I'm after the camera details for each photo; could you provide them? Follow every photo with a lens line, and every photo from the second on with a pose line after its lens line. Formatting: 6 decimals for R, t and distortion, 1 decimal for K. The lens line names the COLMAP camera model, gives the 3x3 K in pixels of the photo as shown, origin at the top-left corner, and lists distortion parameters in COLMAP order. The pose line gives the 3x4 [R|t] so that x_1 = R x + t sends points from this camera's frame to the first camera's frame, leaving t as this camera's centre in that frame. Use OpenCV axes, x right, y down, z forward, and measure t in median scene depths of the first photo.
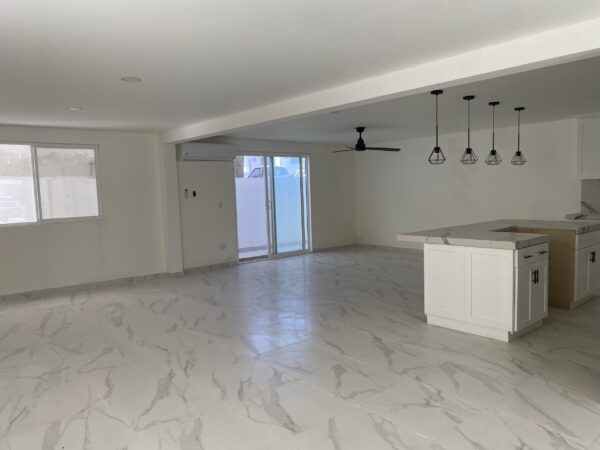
lens RADIAL K [[458.4, 0, 300.0], [0, 458.4, 225.0], [0, 0, 1]] dist [0.001086, 0.008261]
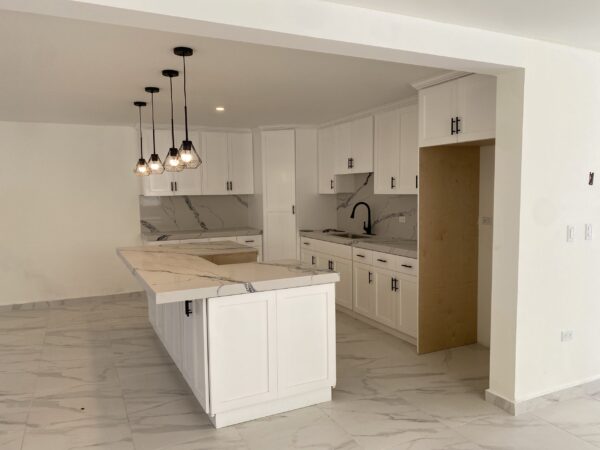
lens RADIAL K [[459.1, 0, 298.1], [0, 459.1, 222.7], [0, 0, 1]] dist [0.003903, 0.001437]
pose [[0.254508, -0.039757, 0.966253, -0.277317], [0.081534, 0.996479, 0.019525, -0.061075], [-0.963628, 0.073814, 0.256853, 0.737074]]
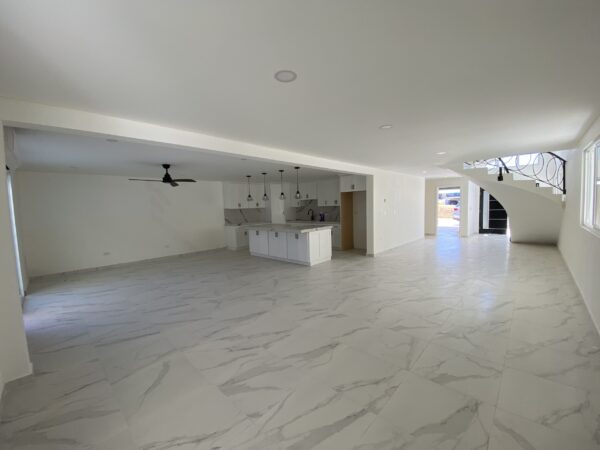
lens RADIAL K [[241.0, 0, 296.8], [0, 241.0, 222.0], [0, 0, 1]] dist [0.025413, -0.022058]
pose [[-0.091300, -0.031295, 0.995332, -0.951542], [0.112642, 0.992767, 0.041547, -0.070071], [-0.989432, 0.115909, -0.087114, 1.176509]]
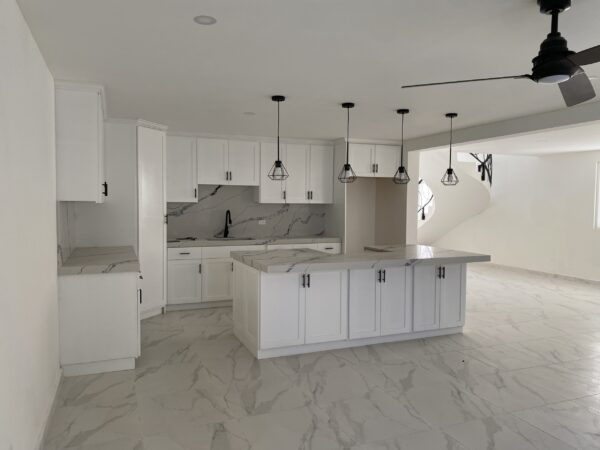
lens RADIAL K [[452.2, 0, 300.0], [0, 452.2, 225.0], [0, 0, 1]] dist [0.046823, 0.000480]
pose [[-0.949321, 0.004250, 0.314280, 0.309019], [0.043871, 0.991912, 0.119104, -0.190471], [-0.311232, 0.126855, -0.941829, 2.159410]]
